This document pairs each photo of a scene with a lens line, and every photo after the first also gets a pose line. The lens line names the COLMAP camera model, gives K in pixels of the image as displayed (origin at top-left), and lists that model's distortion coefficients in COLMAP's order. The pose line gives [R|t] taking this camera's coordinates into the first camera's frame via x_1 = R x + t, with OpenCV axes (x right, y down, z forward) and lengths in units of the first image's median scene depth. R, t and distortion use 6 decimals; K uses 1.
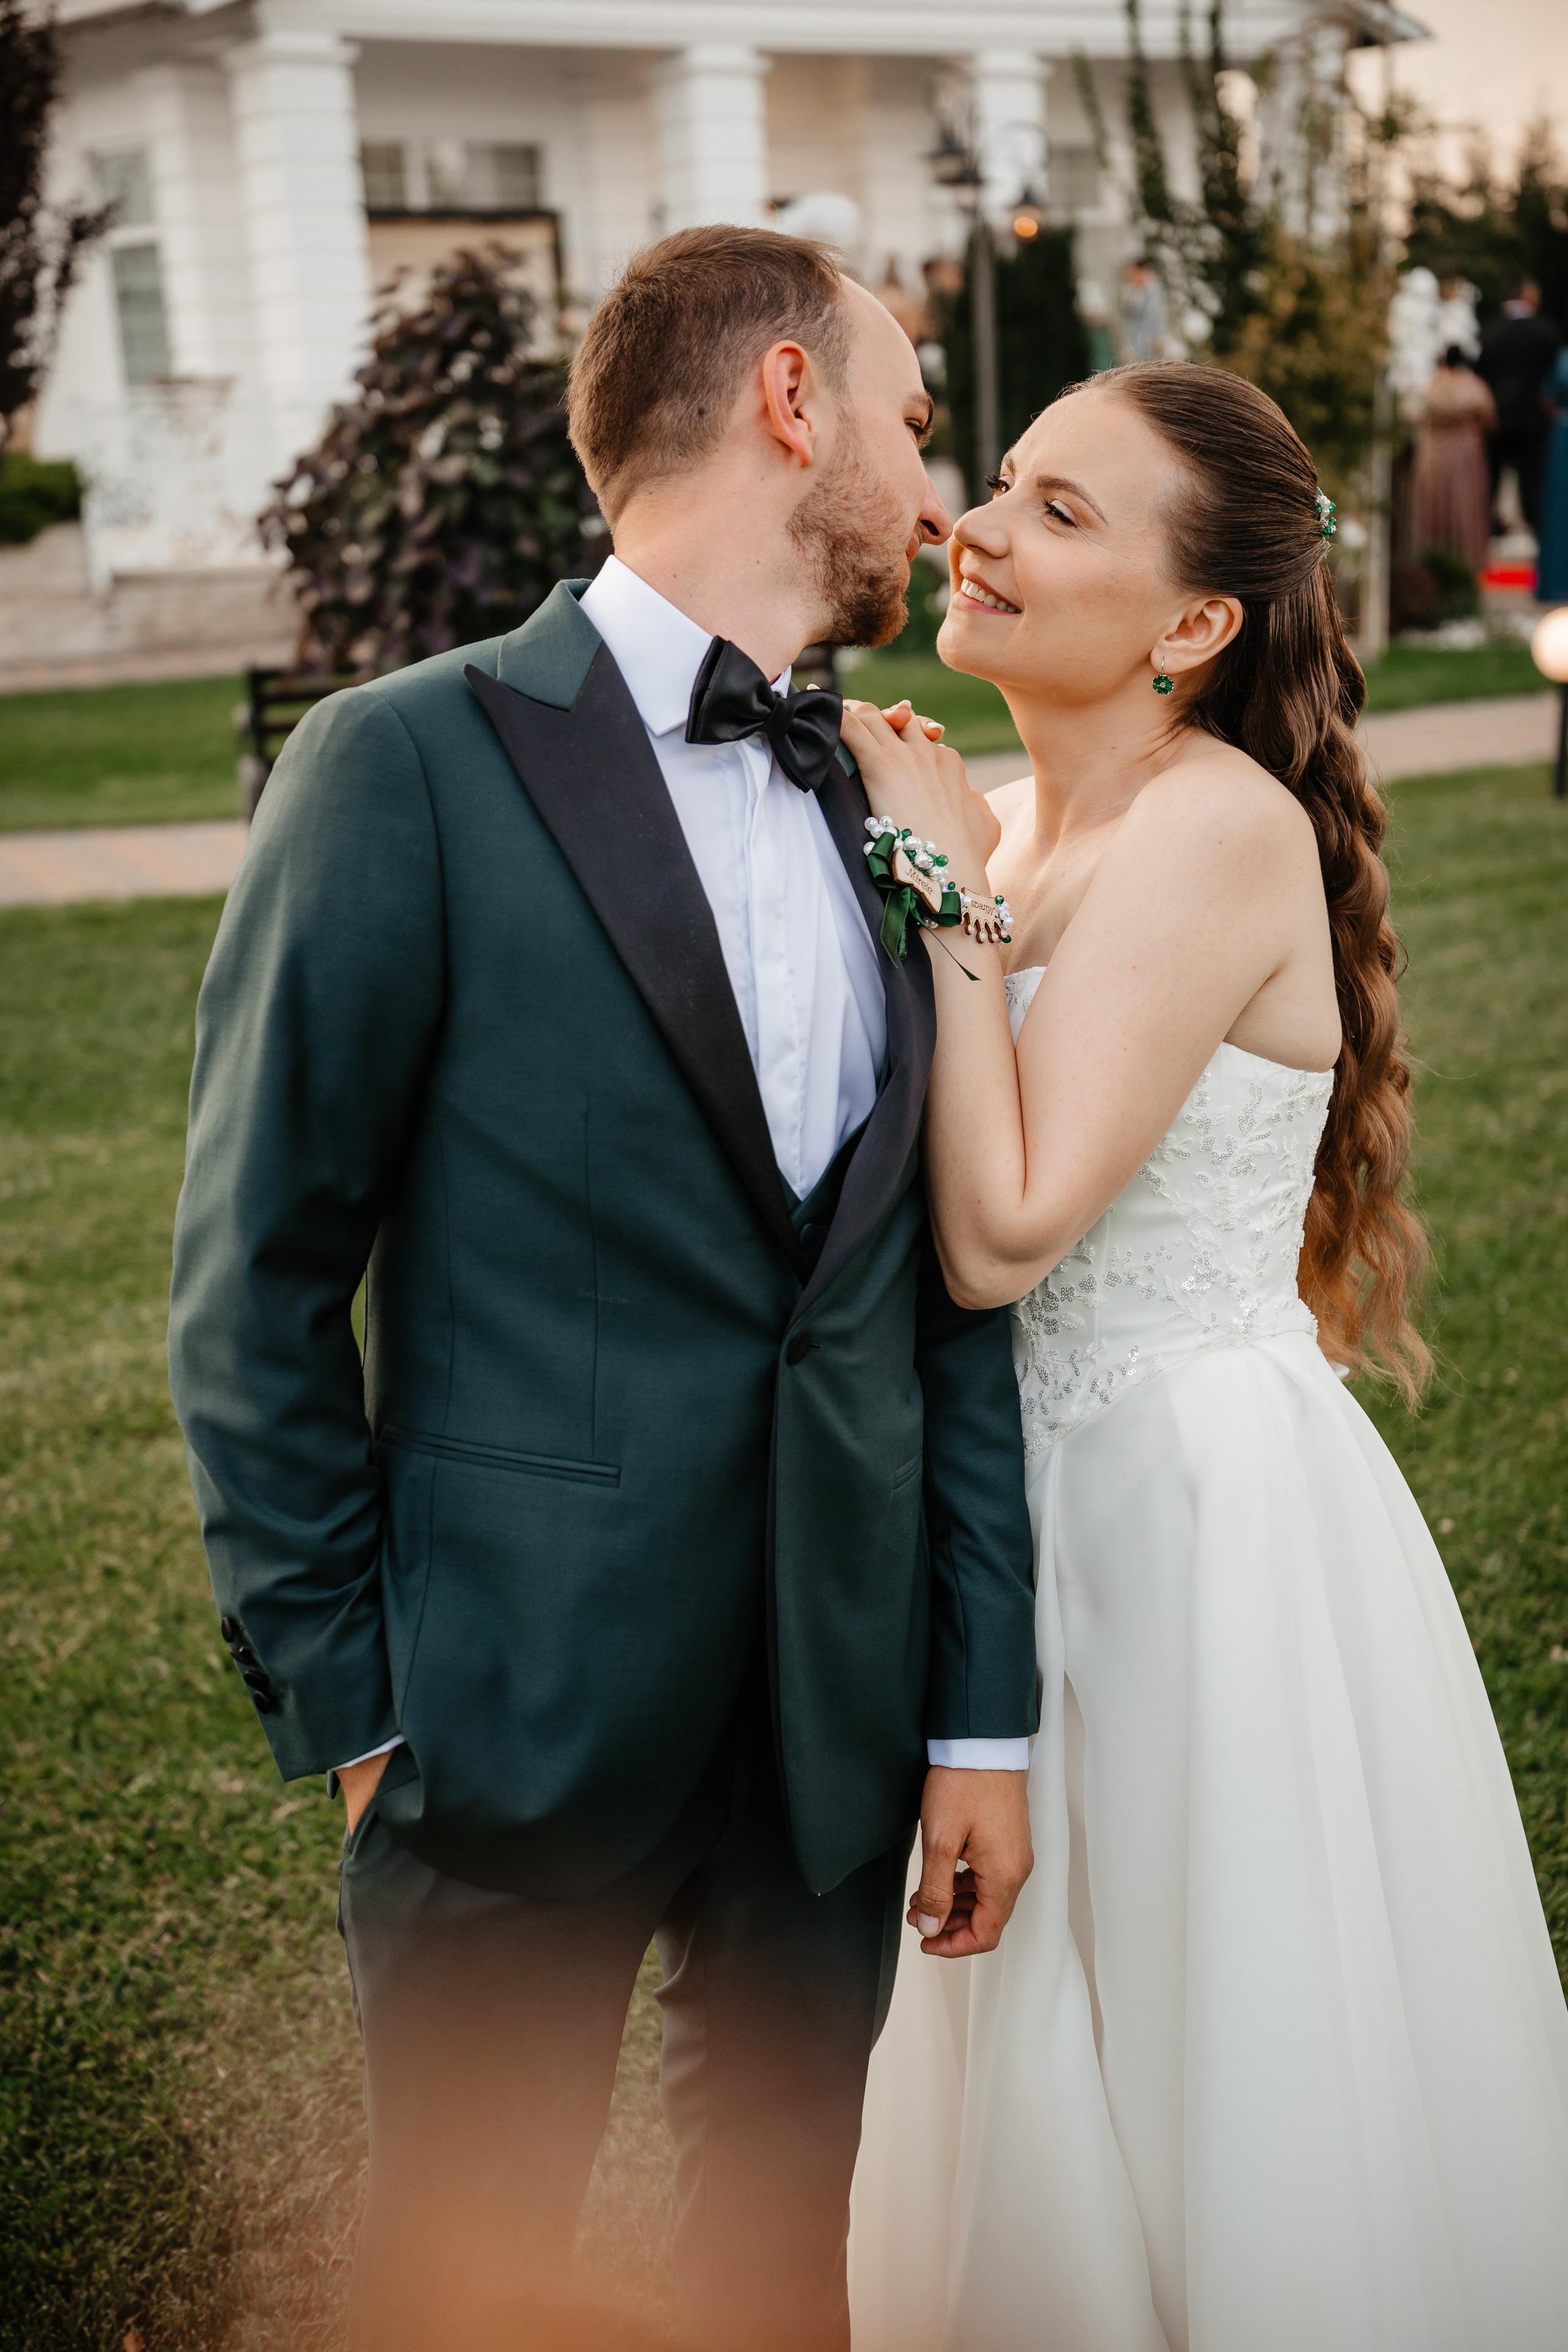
lens RADIAL K [[2750.7, 0, 784.0], [0, 2750.7, 1176.0], [0, 0, 1]] dist [0.091130, -0.027532]
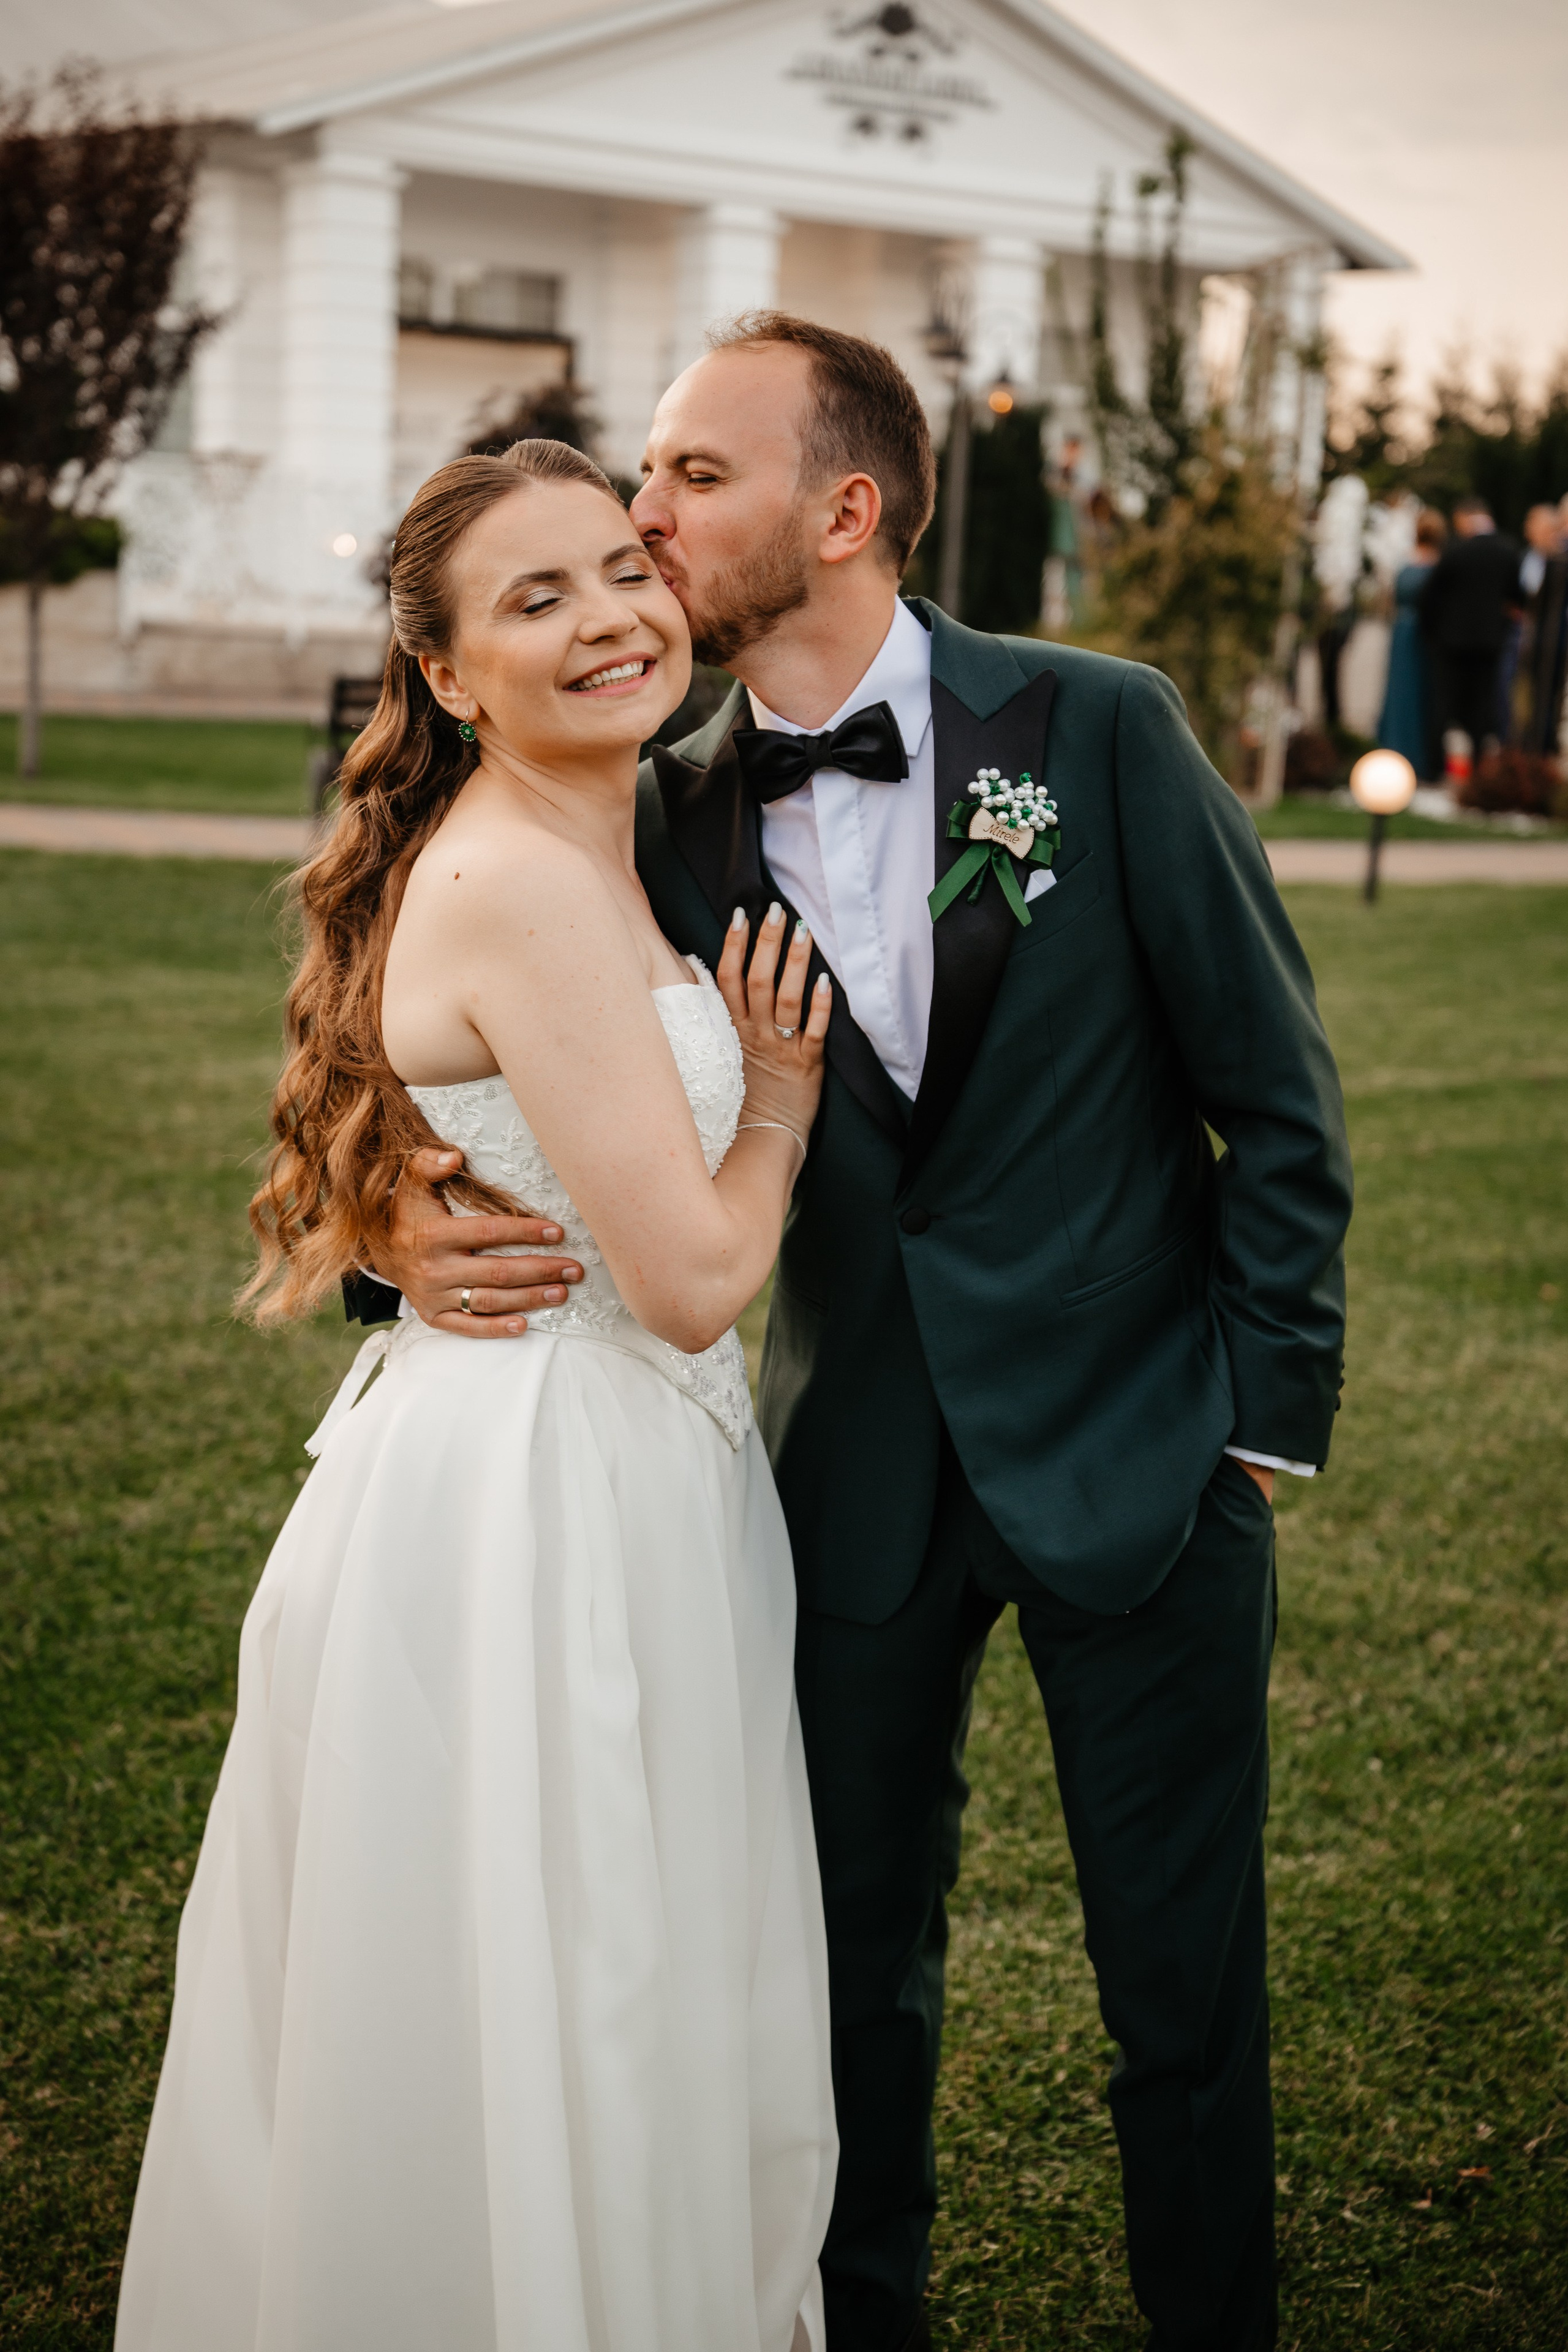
lens RADIAL K [[3170.8, 0, 784.0], [0, 3170.8, 1176.0], [0, 0, 1]] dist [0.002886, 0.019171]
pose [[0.994578, 0.100656, 0.026123, -0.001556], [-0.098334, 0.992043, -0.078622, 0.069574], [-0.033829, 0.075627, 0.996562, -0.222711]]
